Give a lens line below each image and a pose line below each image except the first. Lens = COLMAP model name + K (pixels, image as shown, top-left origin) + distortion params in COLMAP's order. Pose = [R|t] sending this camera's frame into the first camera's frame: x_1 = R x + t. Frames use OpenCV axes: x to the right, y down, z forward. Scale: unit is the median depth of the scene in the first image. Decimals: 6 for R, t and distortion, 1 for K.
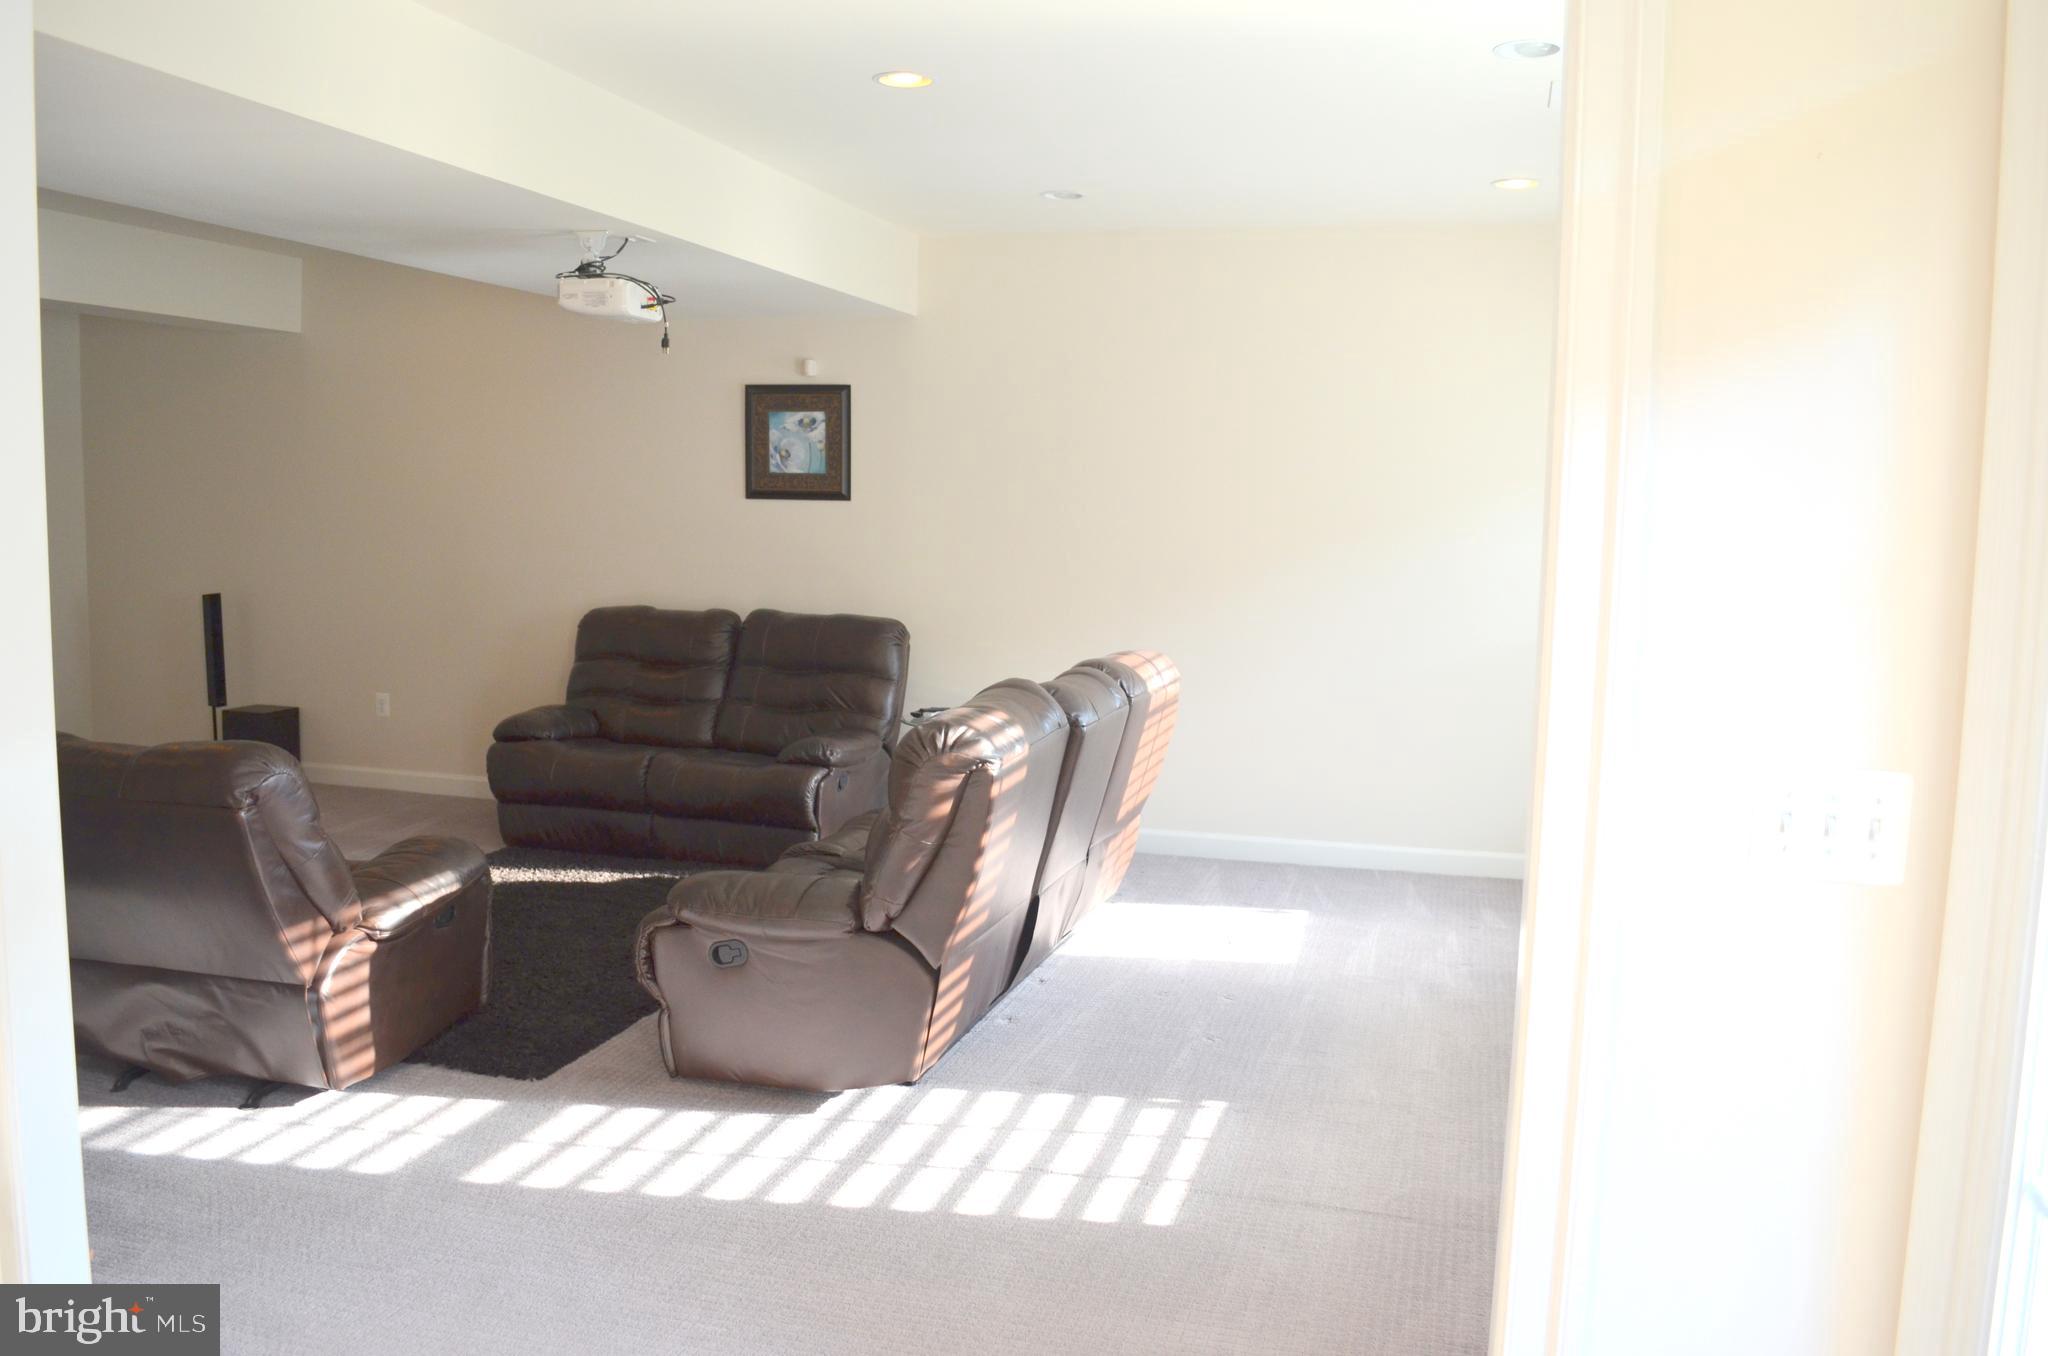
lens RADIAL K [[1694.2, 0, 1024.0], [0, 1694.2, 678.0], [0, 0, 1]] dist [-0.084698, 0.010052]
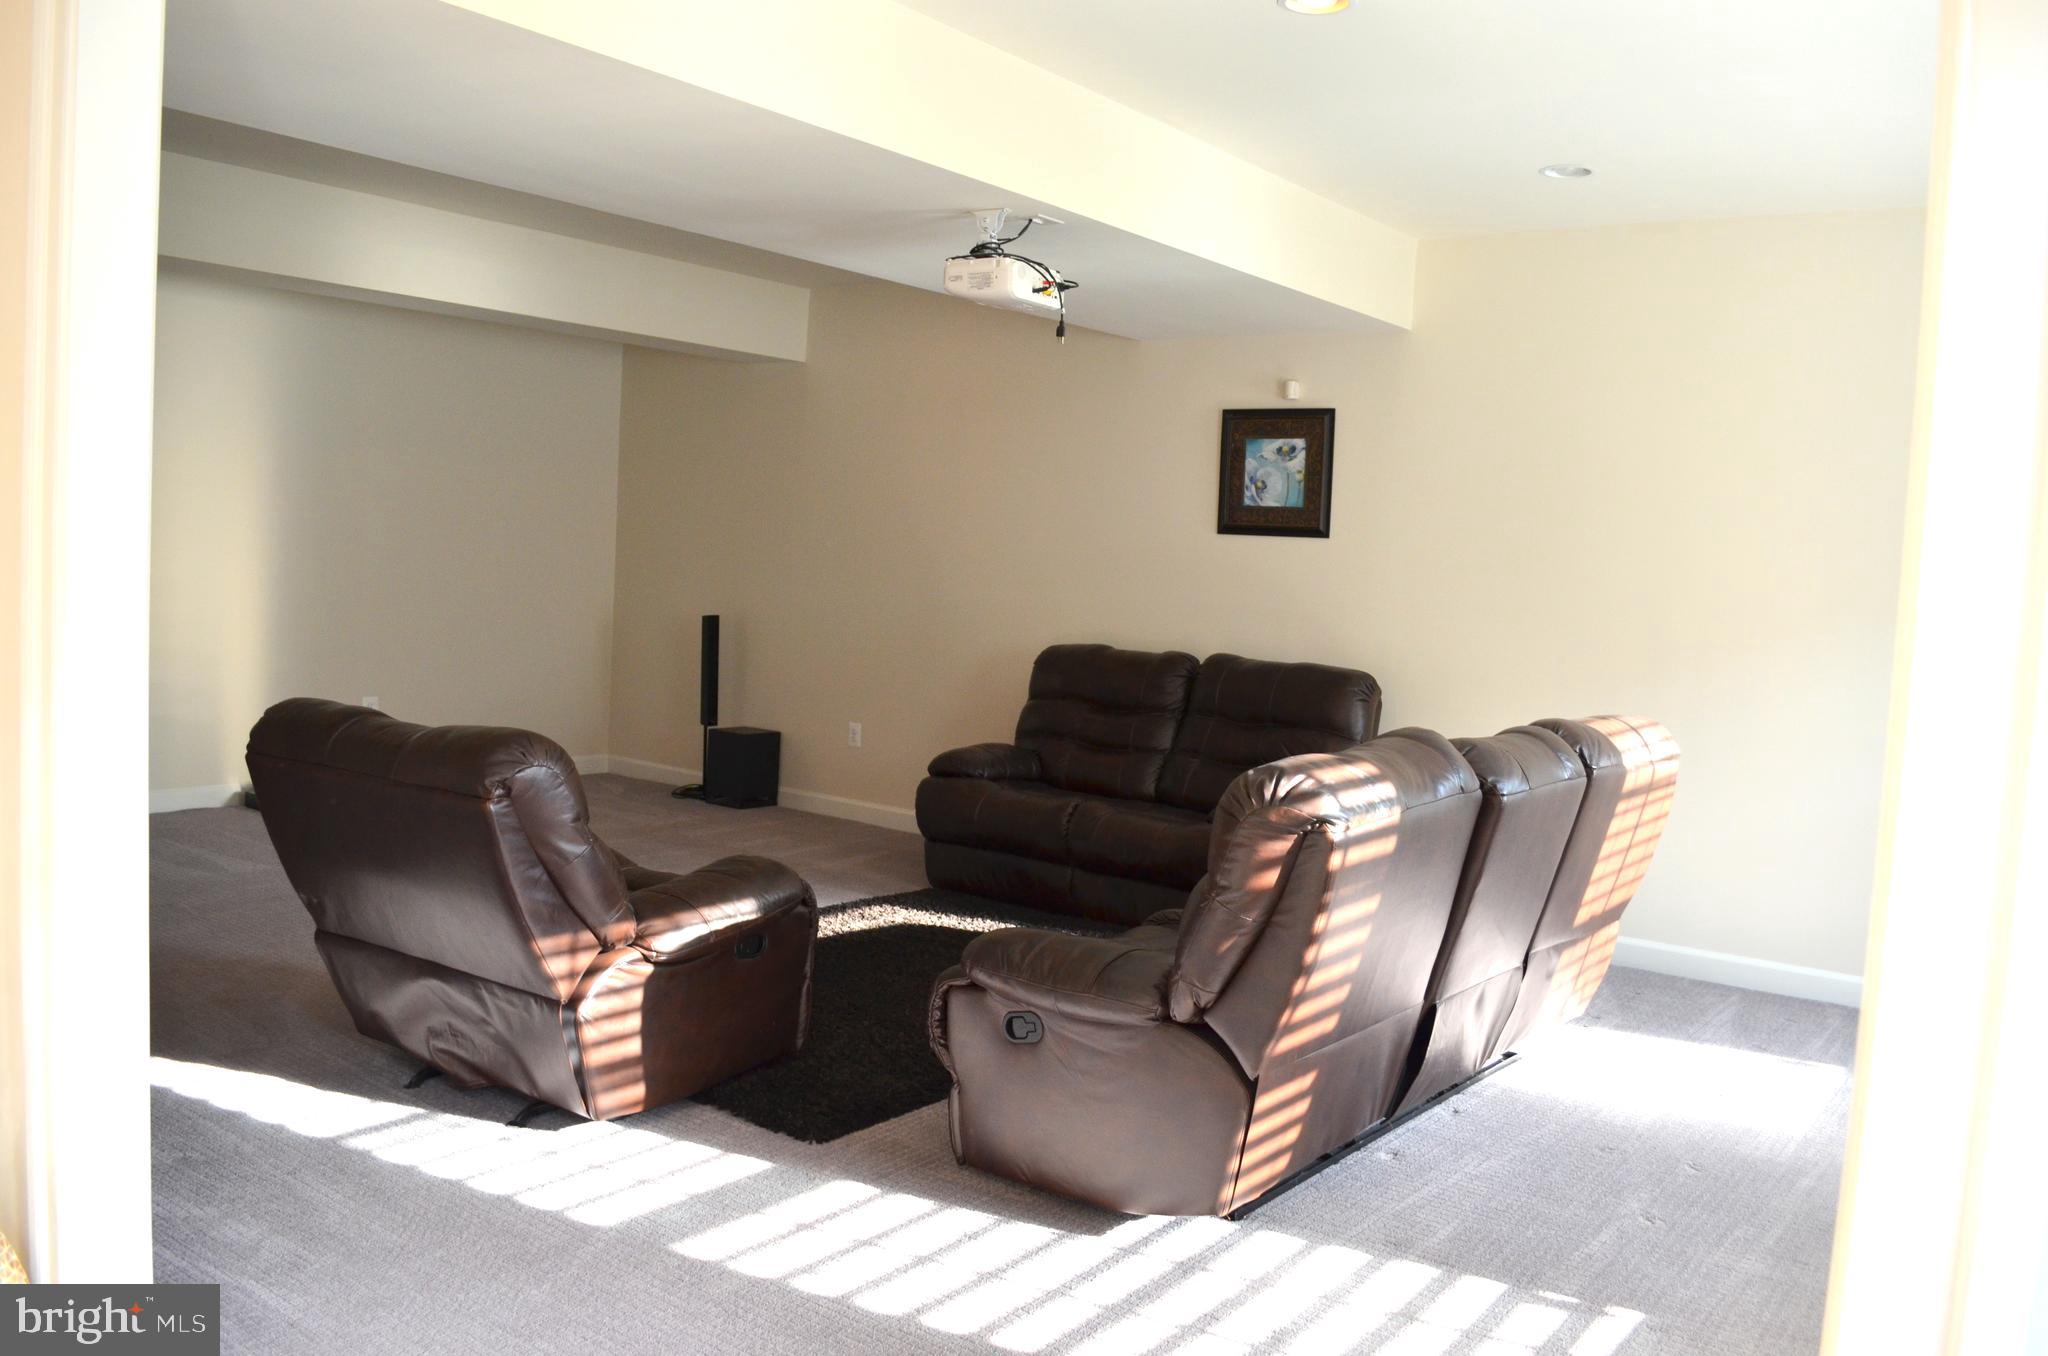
lens RADIAL K [[1642.8, 0, 1024.0], [0, 1642.8, 678.0], [0, 0, 1]] dist [-0.075371, -0.002158]
pose [[0.926938, 0.054496, -0.371236, 0.112260], [-0.073555, 0.996591, -0.037362, 0.019487], [0.367934, 0.061939, 0.927787, 0.222198]]
